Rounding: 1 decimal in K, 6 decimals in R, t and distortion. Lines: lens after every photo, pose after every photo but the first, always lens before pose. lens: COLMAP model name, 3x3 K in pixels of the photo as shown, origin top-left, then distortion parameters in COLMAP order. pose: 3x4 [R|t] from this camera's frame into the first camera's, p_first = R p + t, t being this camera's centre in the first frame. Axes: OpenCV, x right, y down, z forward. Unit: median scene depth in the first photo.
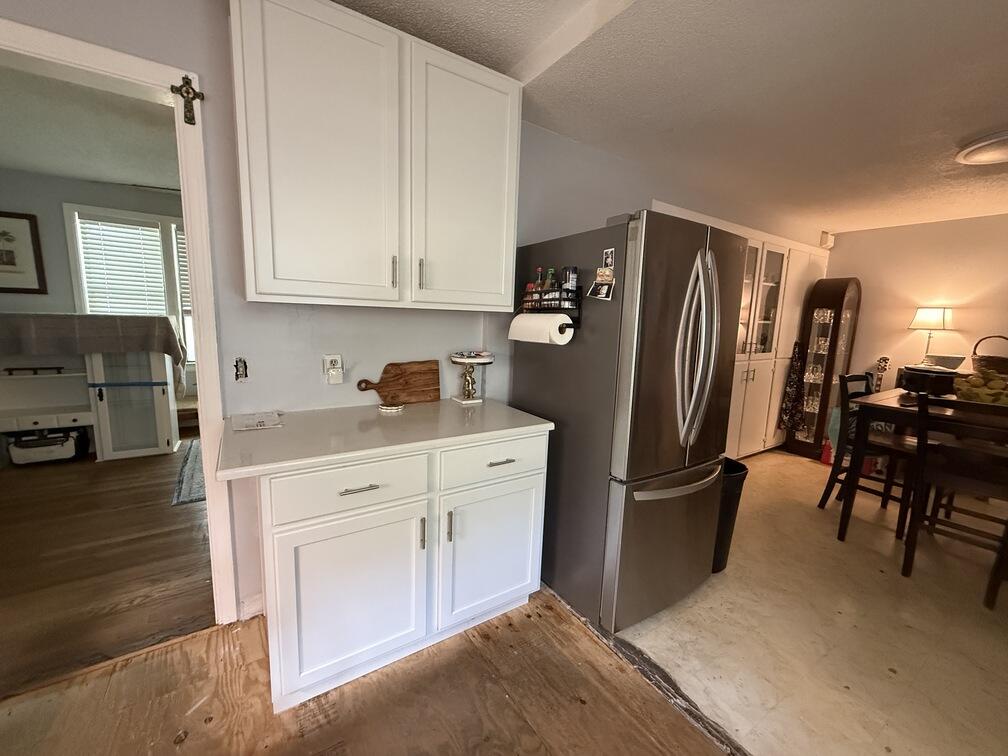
lens RADIAL K [[399.7, 0, 504.0], [0, 399.7, 378.0], [0, 0, 1]] dist [0.000474, 0.000026]
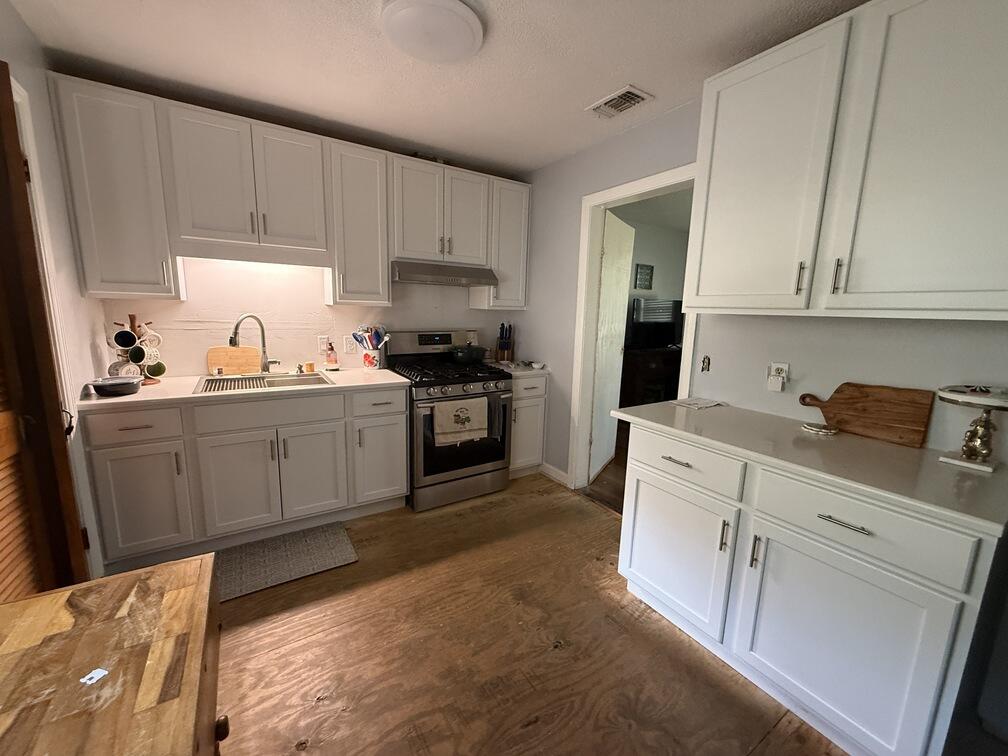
lens RADIAL K [[399.7, 0, 504.0], [0, 399.7, 378.0], [0, 0, 1]] dist [0.000474, 0.000026]
pose [[0.002959, 0.135153, -0.990820, 0.715707], [-0.178303, 0.975019, 0.132465, -0.036491], [0.983971, 0.176274, 0.026983, 0.334189]]
